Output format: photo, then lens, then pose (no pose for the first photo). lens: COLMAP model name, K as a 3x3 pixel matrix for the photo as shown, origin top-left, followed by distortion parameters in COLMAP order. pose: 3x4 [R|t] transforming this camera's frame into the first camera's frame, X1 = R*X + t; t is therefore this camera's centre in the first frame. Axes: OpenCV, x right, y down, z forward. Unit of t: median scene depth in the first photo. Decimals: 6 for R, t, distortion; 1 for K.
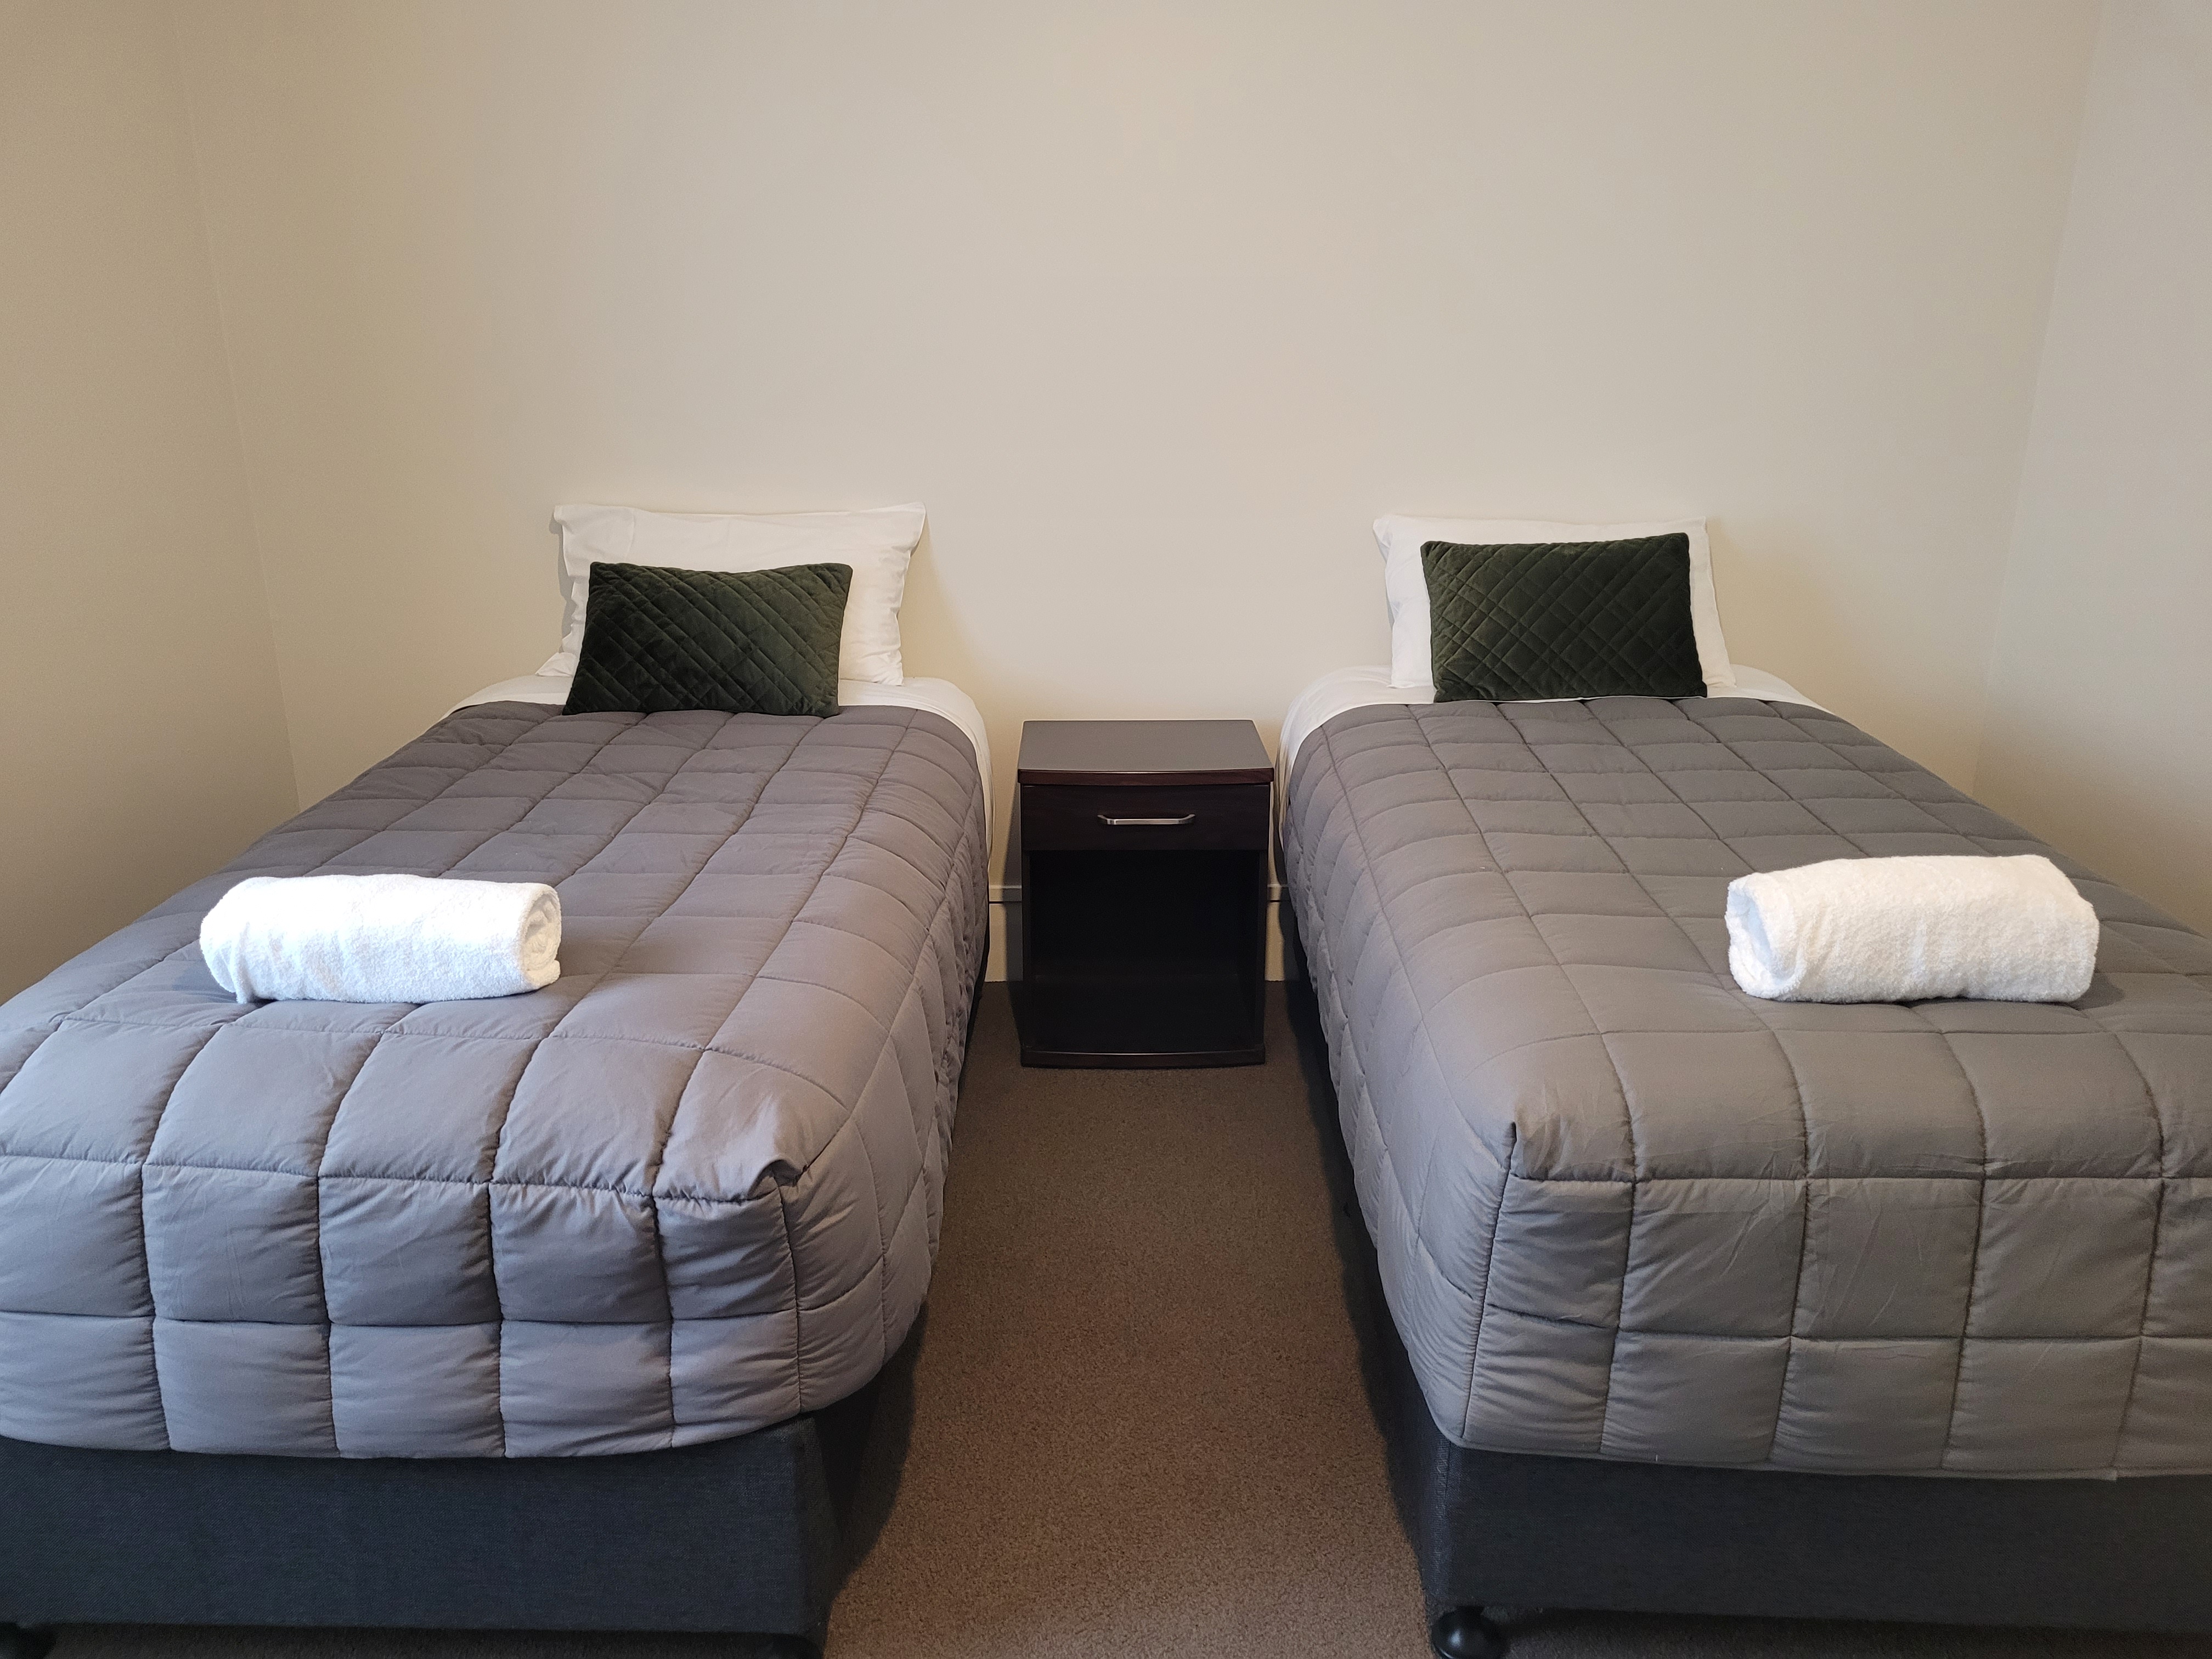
lens RADIAL K [[1649.1, 0, 1106.0], [0, 1649.1, 829.5], [0, 0, 1]] dist [0.062694, -0.063958]
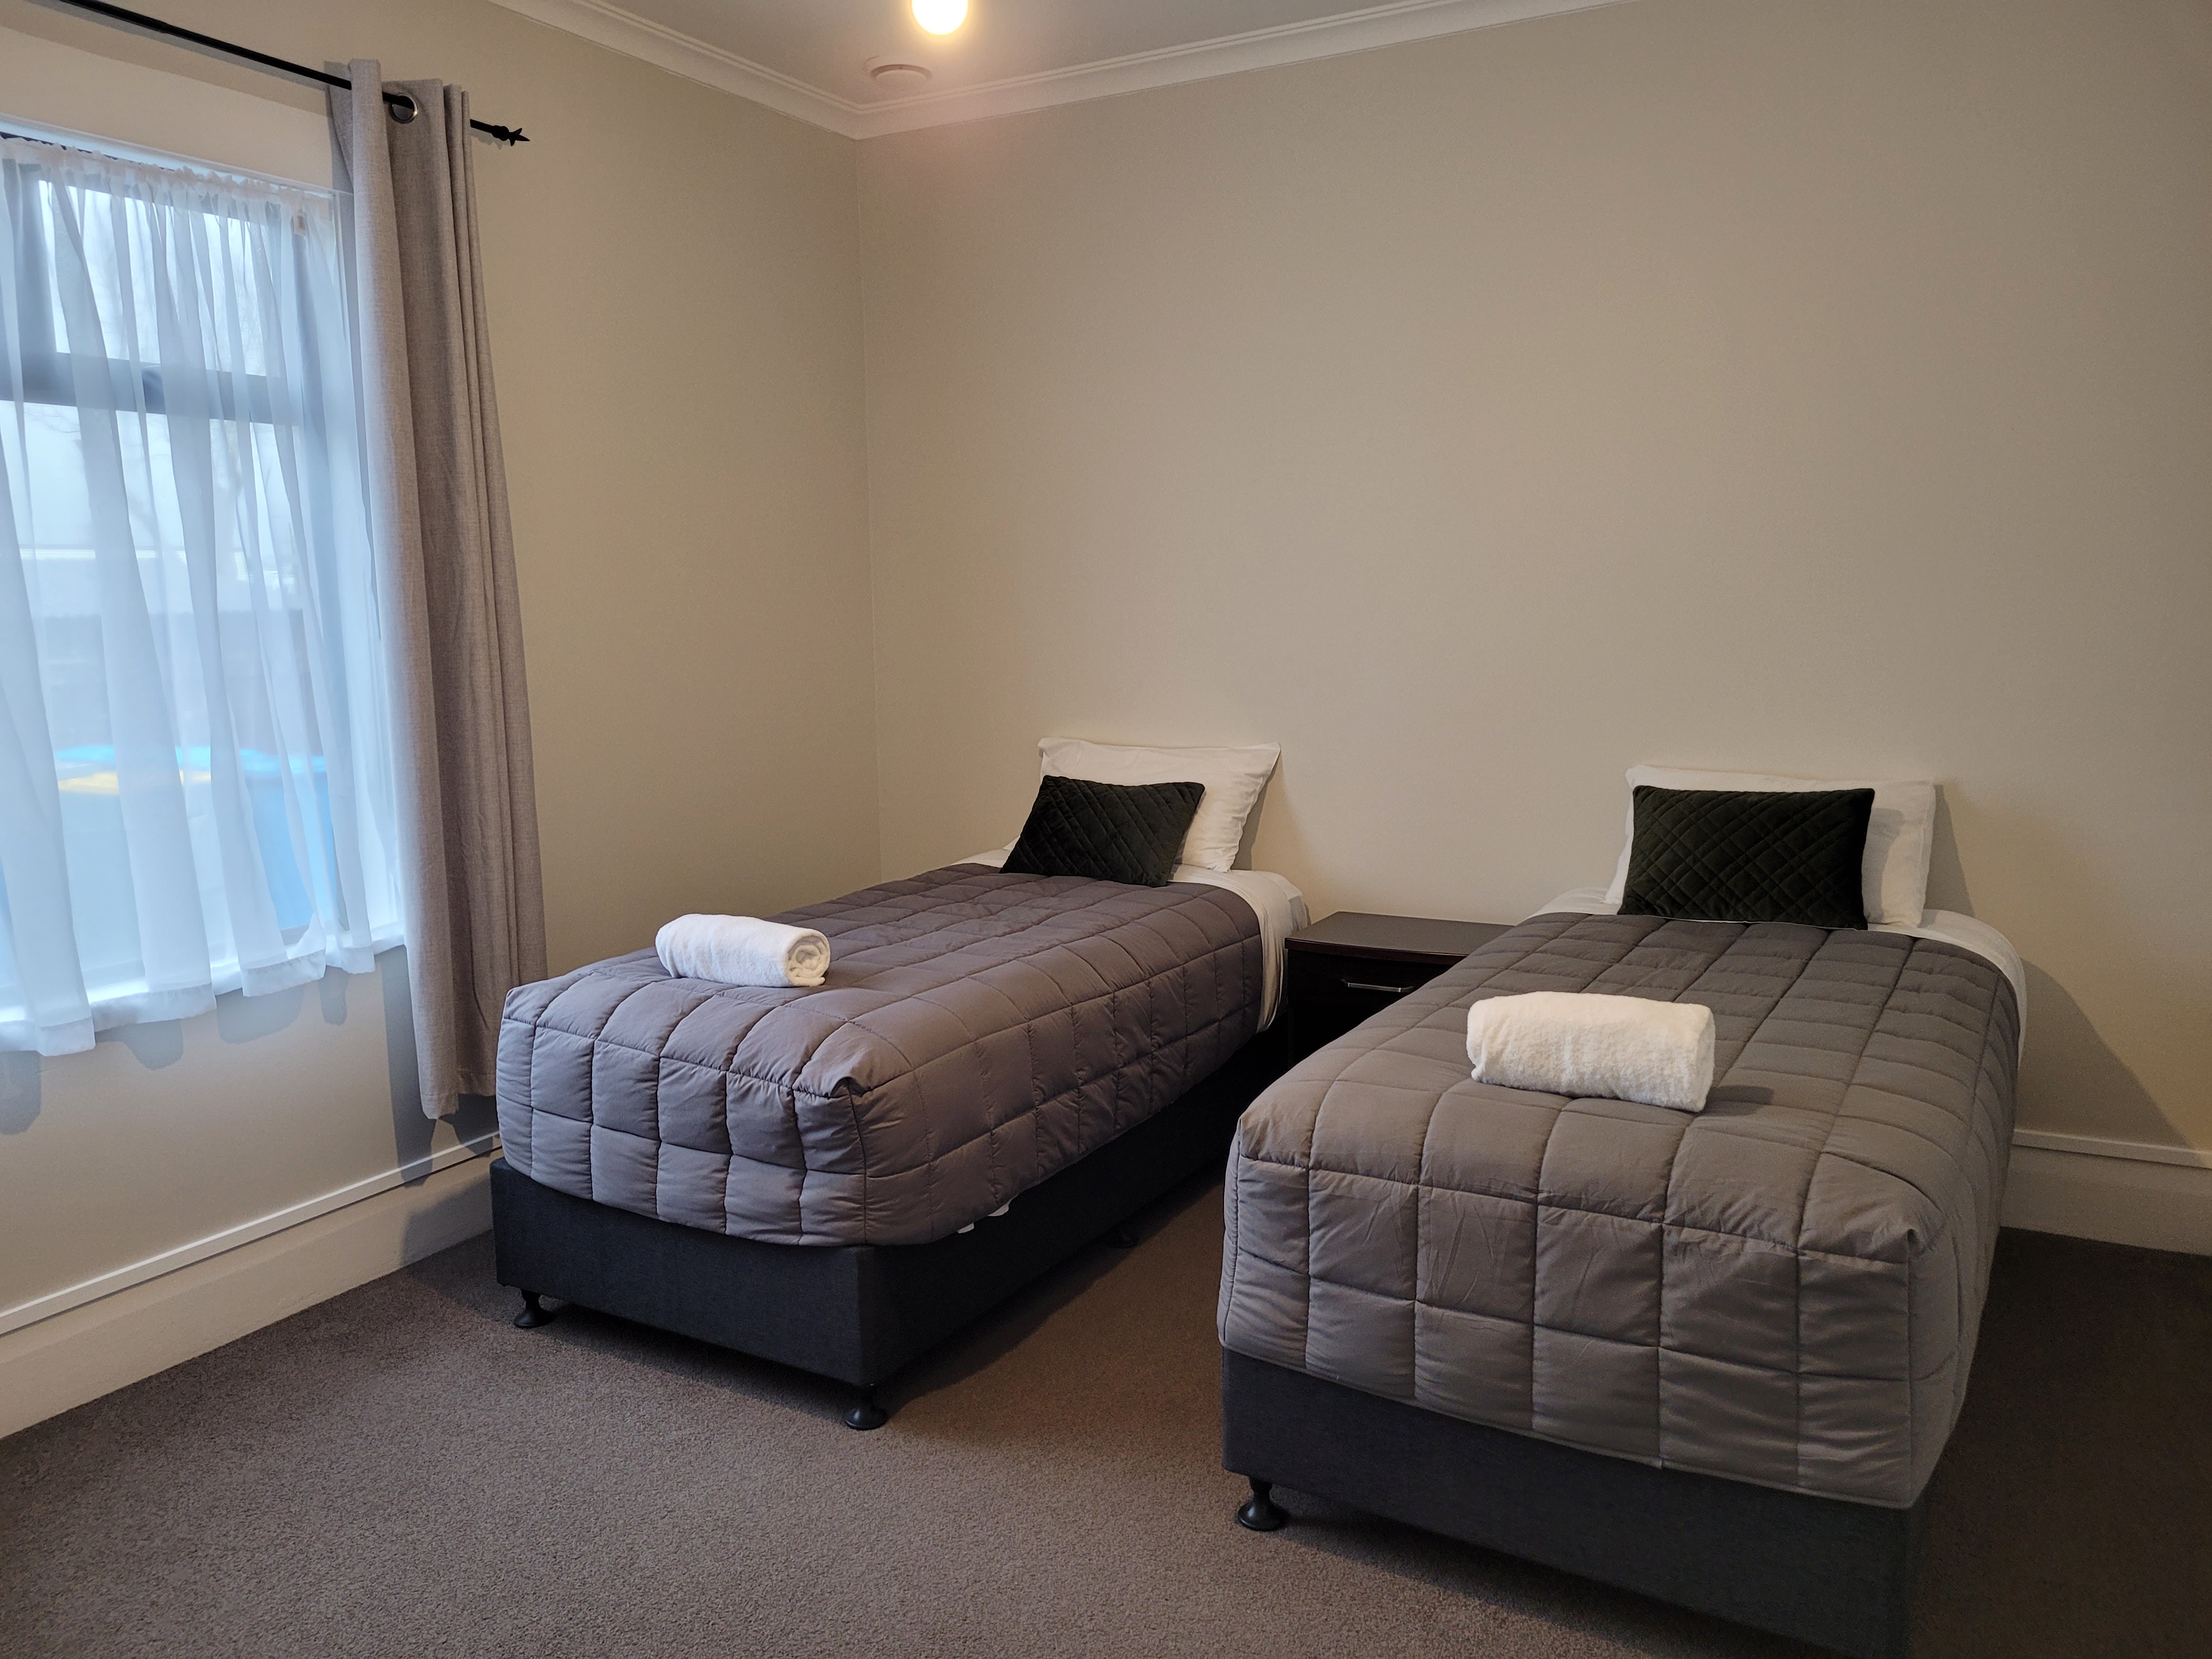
lens RADIAL K [[1649.1, 0, 1106.0], [0, 1649.1, 829.5], [0, 0, 1]] dist [0.062694, -0.063958]
pose [[0.876369, 0.055863, -0.478389, 0.852582], [-0.130299, 0.983712, -0.123825, 0.115913], [0.463680, 0.170850, 0.869374, -0.455746]]
